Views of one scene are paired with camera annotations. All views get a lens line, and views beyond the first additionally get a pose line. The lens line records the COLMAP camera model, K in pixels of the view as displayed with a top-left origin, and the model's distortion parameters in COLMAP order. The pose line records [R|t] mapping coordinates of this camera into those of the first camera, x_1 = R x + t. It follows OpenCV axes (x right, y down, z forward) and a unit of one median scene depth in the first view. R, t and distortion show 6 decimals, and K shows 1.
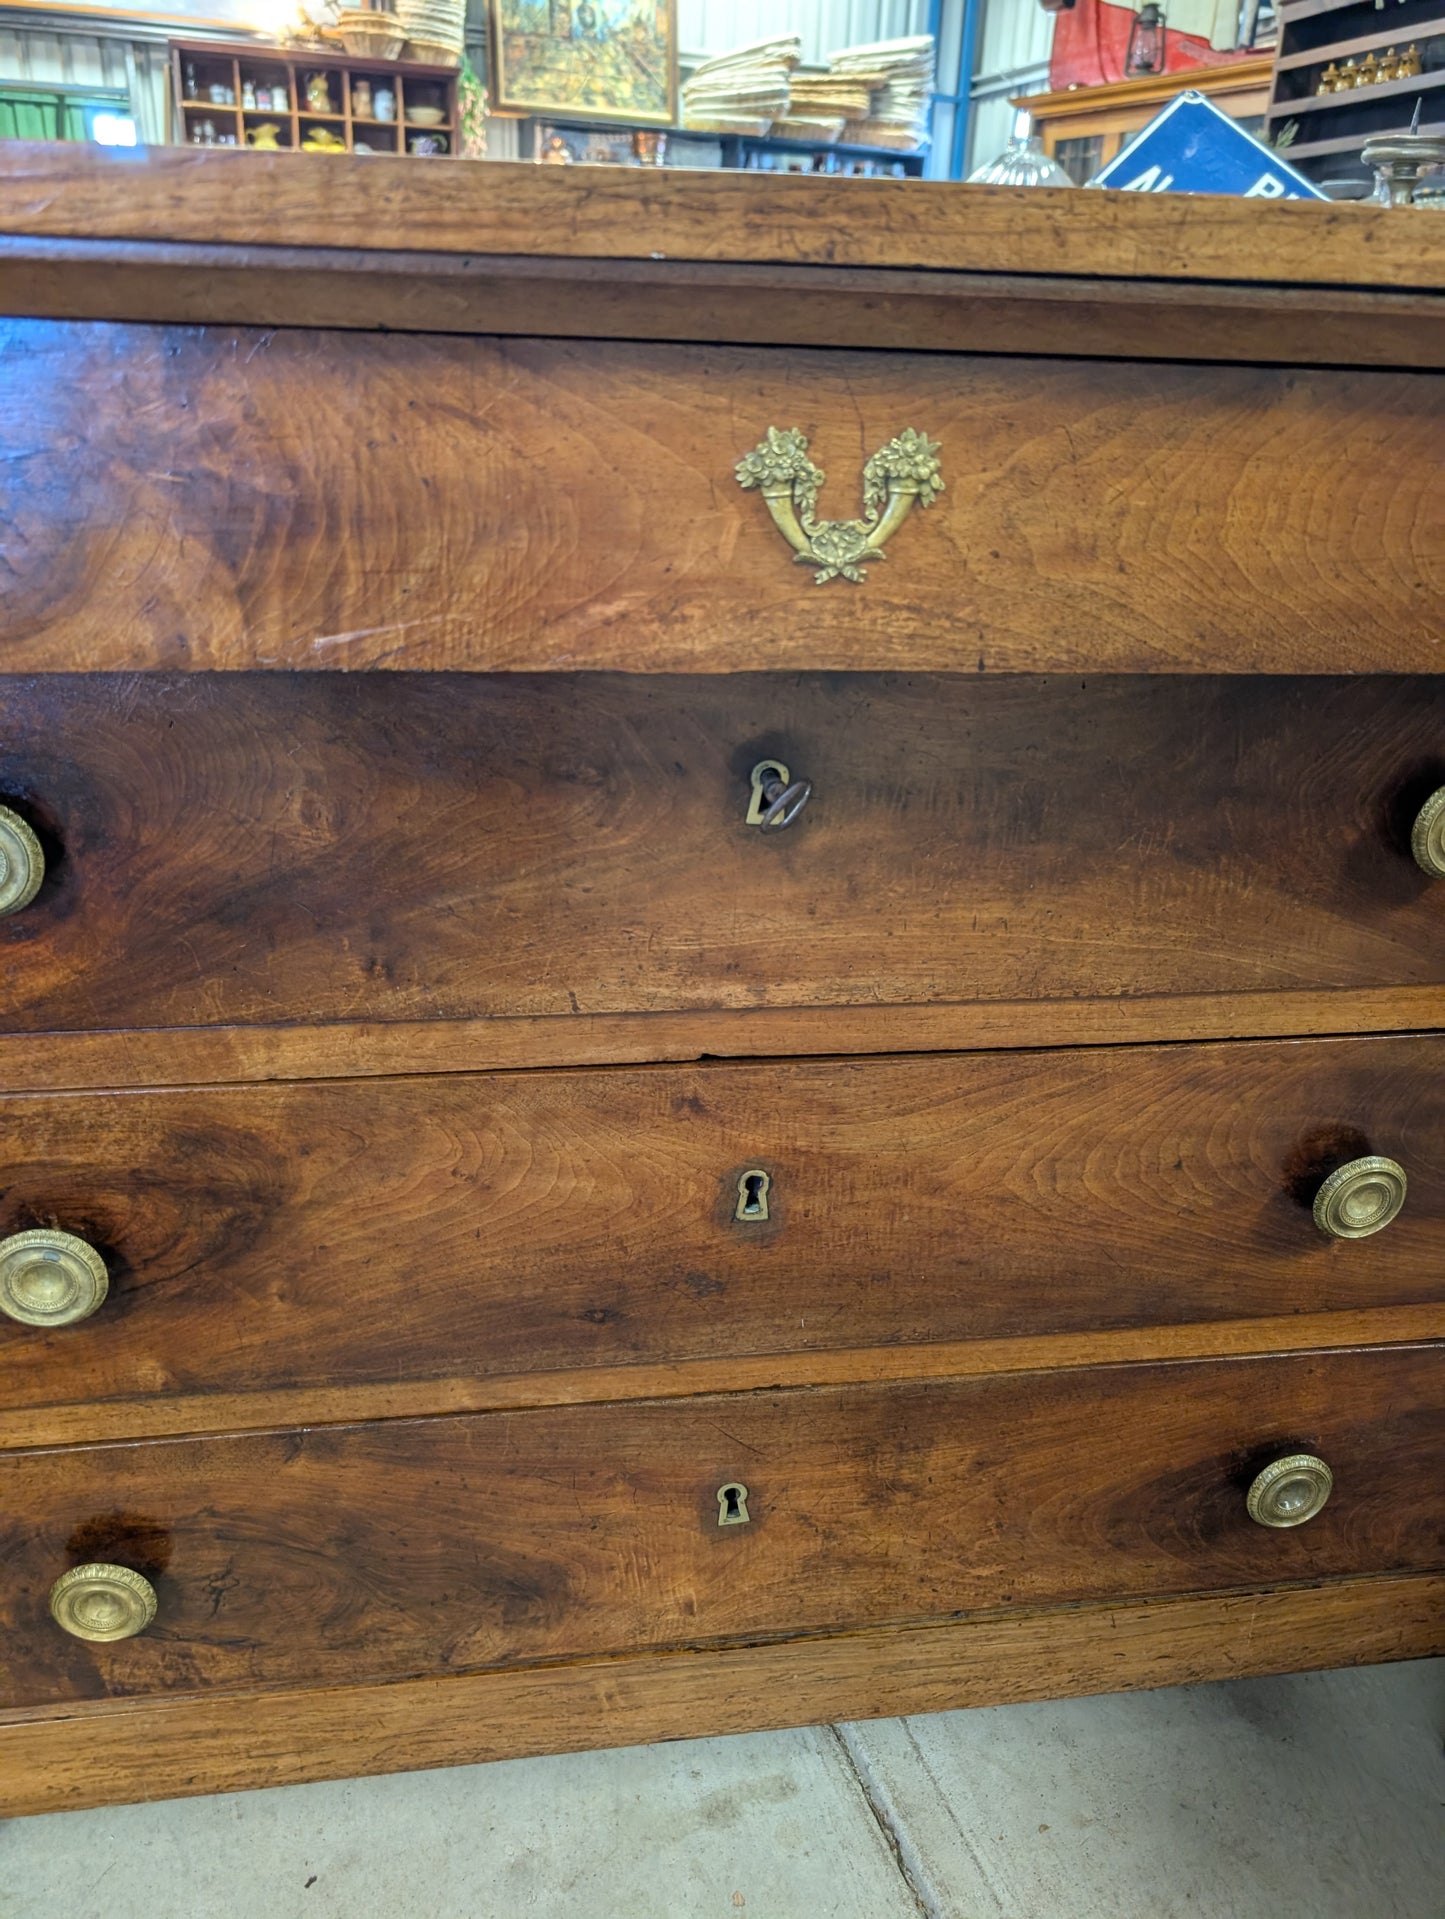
lens RADIAL K [[1405.4, 0, 727.3], [0, 1405.4, 934.9], [0, 0, 1]] dist [0.001931, -0.004628]
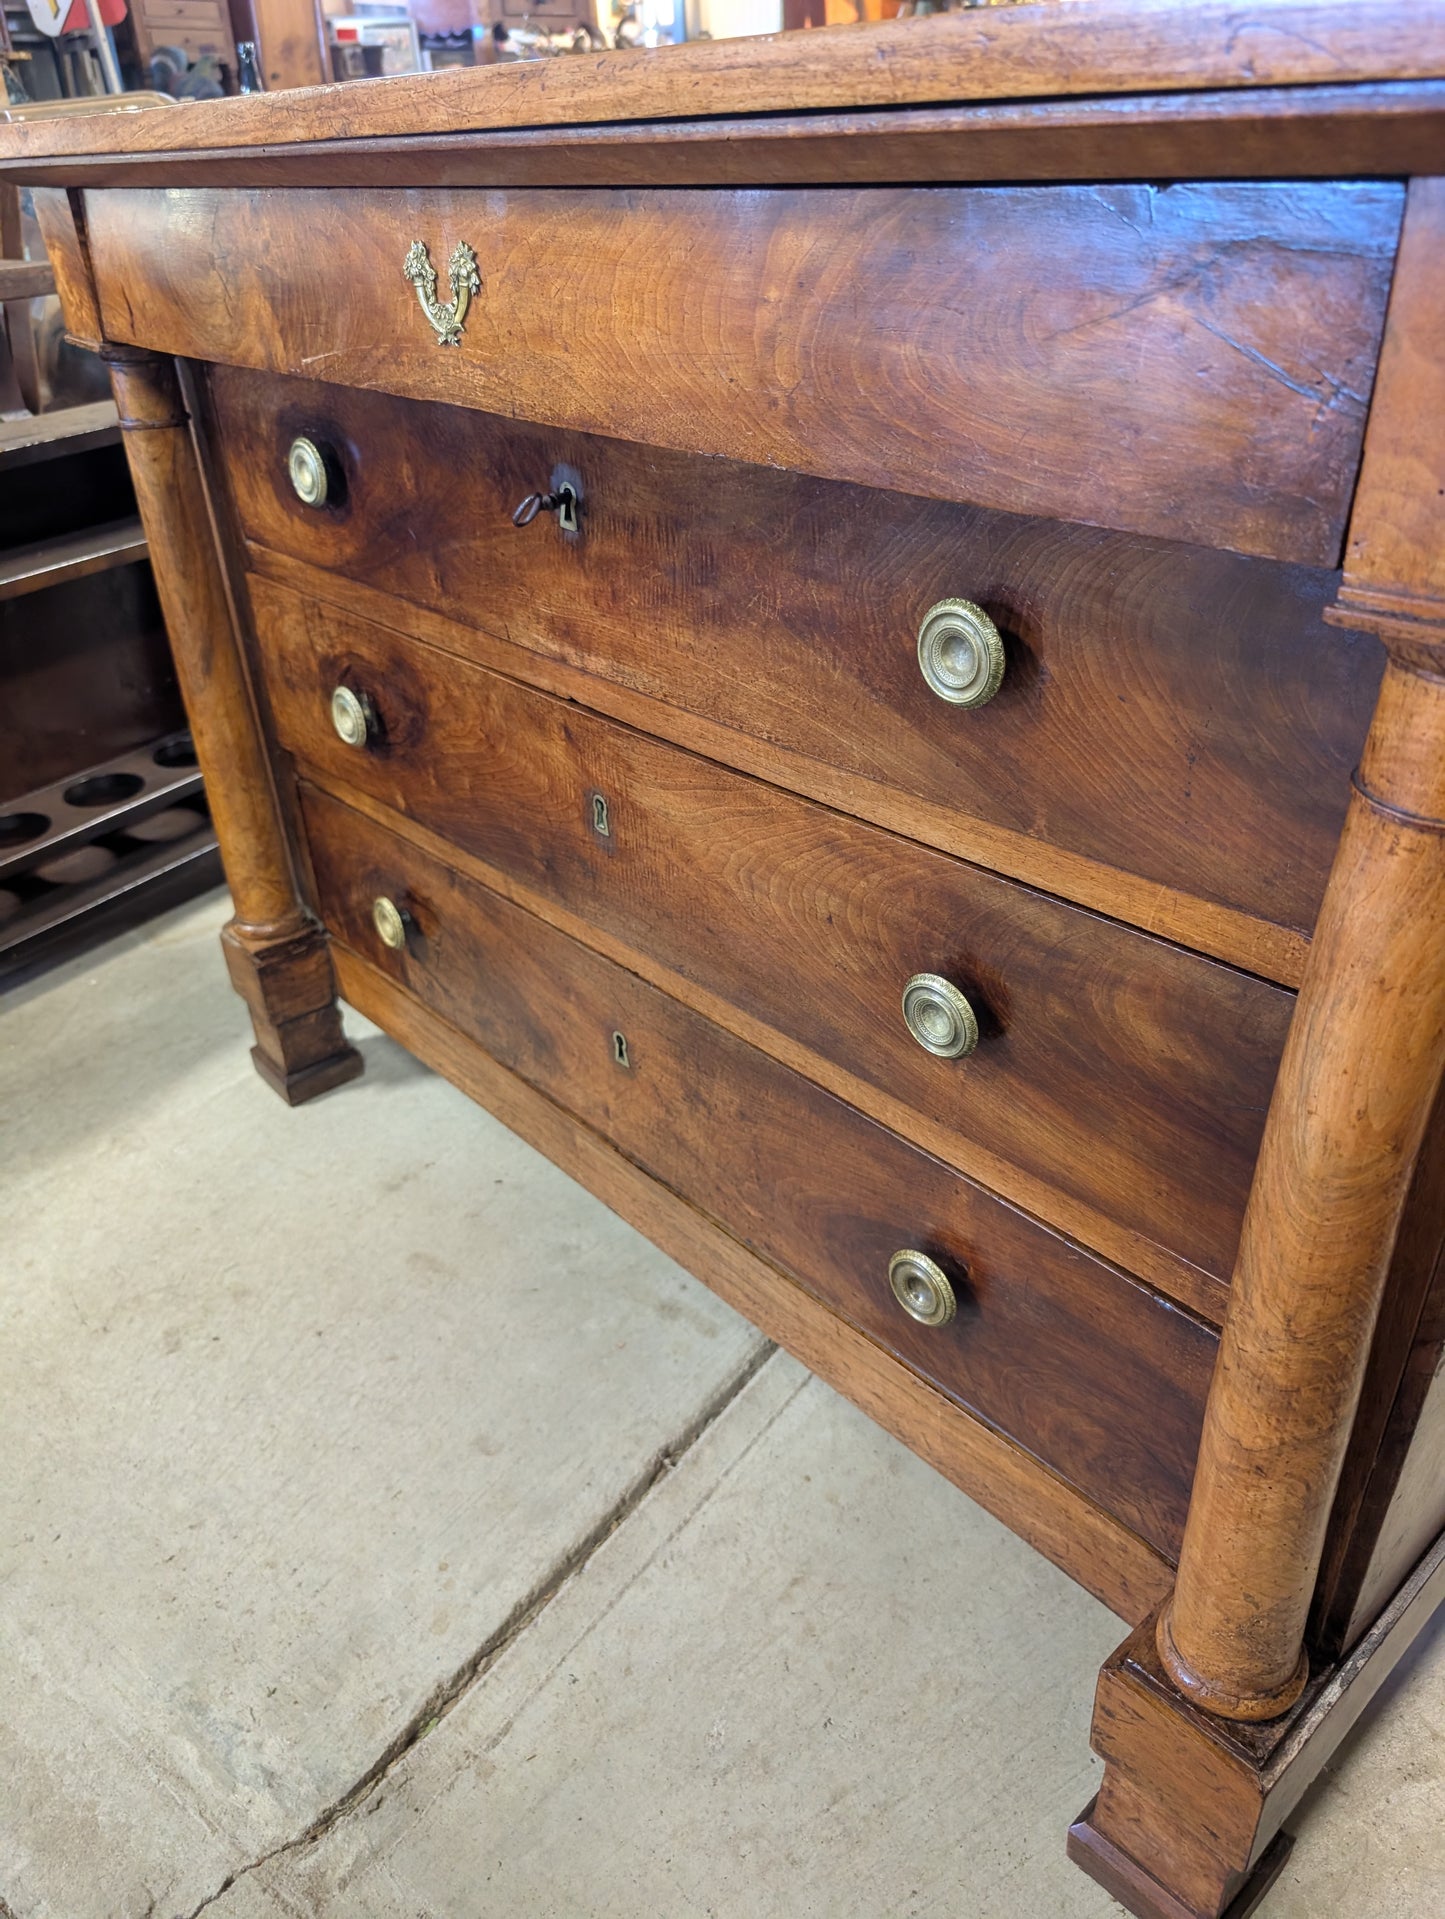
lens RADIAL K [[1398.1, 0, 722.1], [0, 1398.1, 950.1], [0, 0, 1]] dist [-0.003319, -0.004423]
pose [[0.539042, 0.378830, -0.752278, 1.157577], [-0.281005, 0.922859, 0.263378, -0.088936], [0.794022, 0.069422, 0.603912, 0.251922]]
